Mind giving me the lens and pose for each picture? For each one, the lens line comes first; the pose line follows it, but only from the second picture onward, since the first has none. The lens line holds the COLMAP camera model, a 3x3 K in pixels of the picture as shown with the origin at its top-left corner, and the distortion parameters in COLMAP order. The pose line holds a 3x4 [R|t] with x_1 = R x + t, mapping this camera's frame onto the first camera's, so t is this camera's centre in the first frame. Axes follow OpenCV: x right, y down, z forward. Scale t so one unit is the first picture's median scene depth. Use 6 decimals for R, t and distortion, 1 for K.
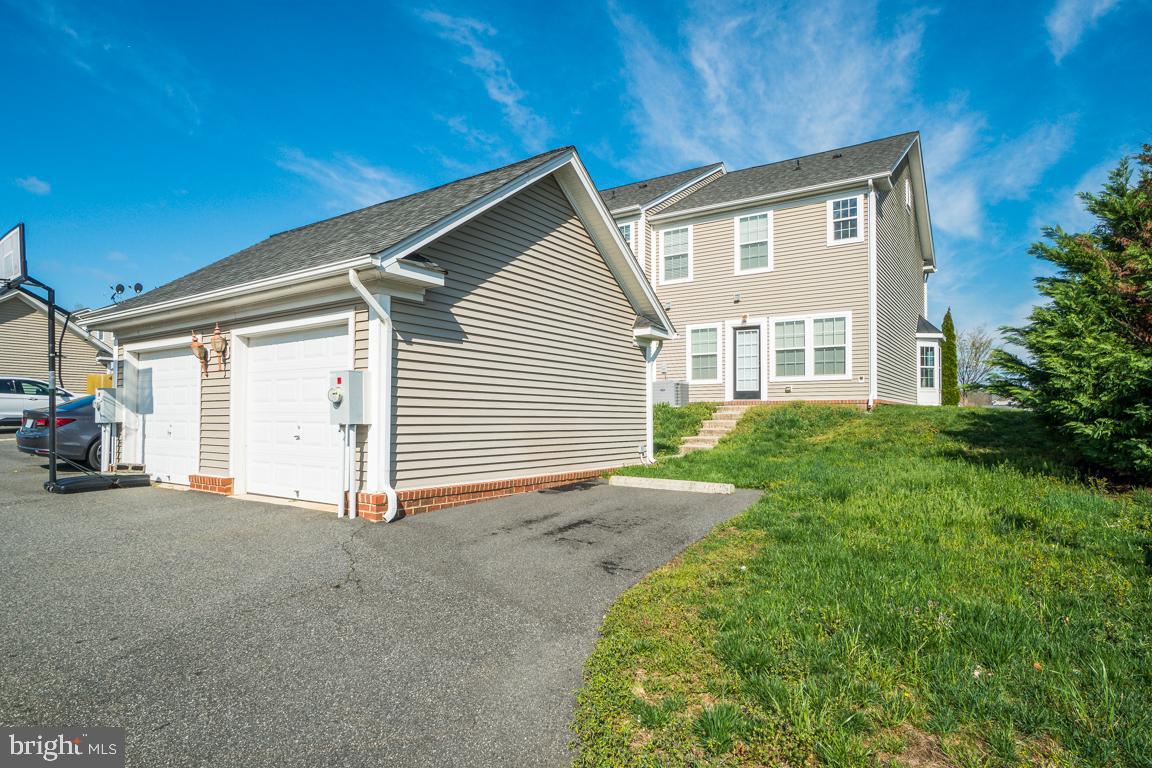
lens RADIAL K [[631.3, 0, 564.5], [0, 631.3, 402.7], [0, 0, 1]] dist [-0.004454, -0.002734]
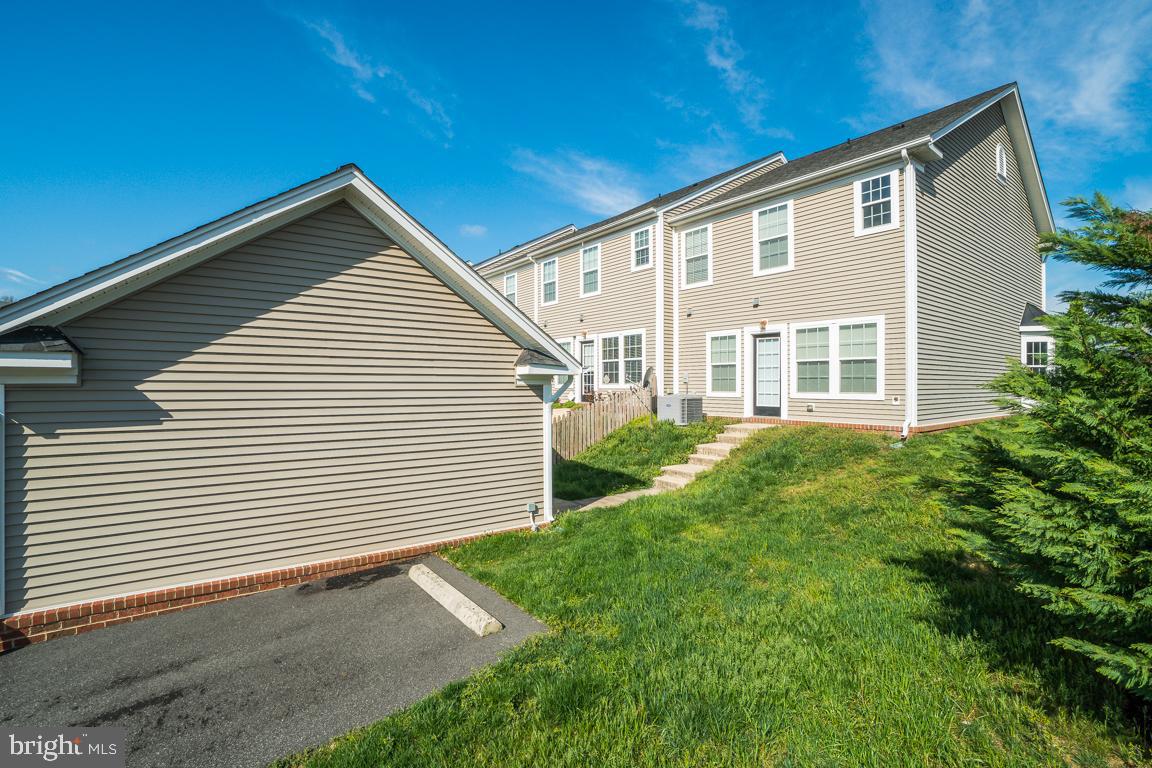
lens RADIAL K [[512.7, 0, 572.8], [0, 512.7, 381.1], [0, 0, 1]] dist [-0.032984, 0.001983]
pose [[0.951586, -0.003509, -0.307364, 0.256112], [0.009142, 0.999816, 0.016889, -0.070924], [0.307248, -0.018881, 0.951442, 0.241798]]
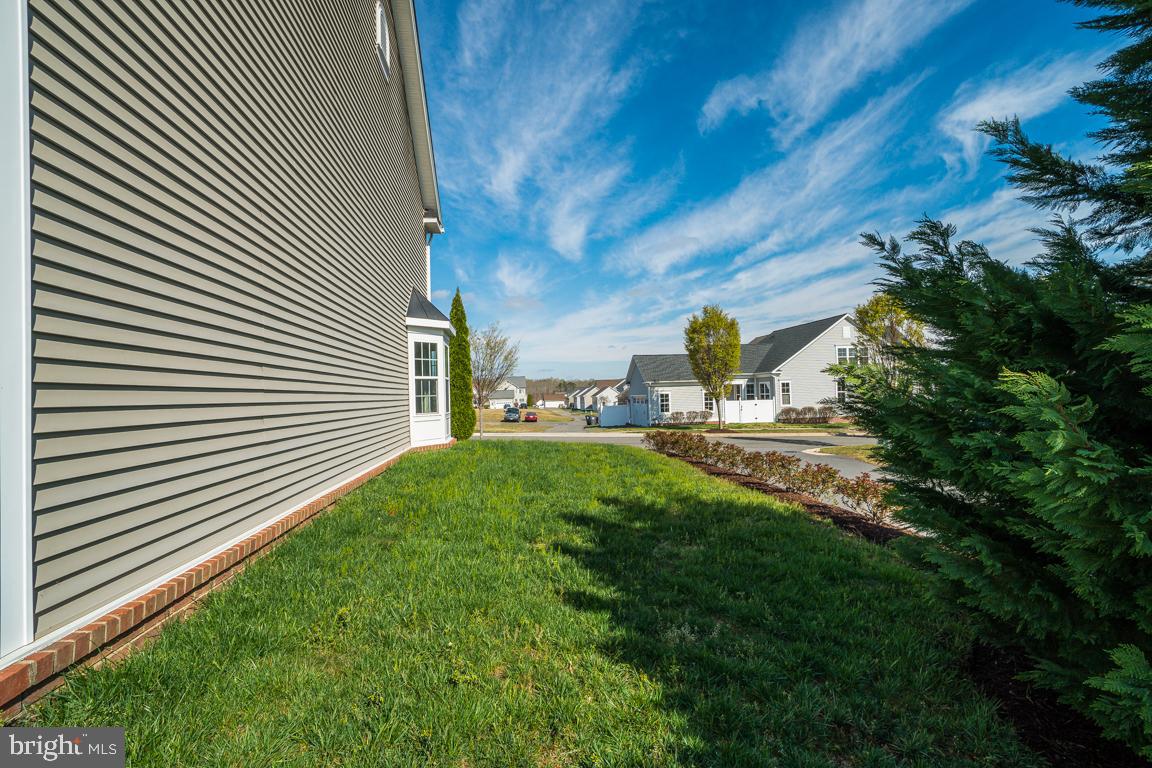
lens RADIAL K [[512.7, 0, 572.9], [0, 512.7, 390.4], [0, 0, 1]] dist [-0.032984, 0.001983]
pose [[0.731170, -0.015712, 0.682014, 0.464436], [0.012452, 0.999876, 0.009685, -0.062604], [-0.682082, 0.001411, 0.731275, 0.741315]]
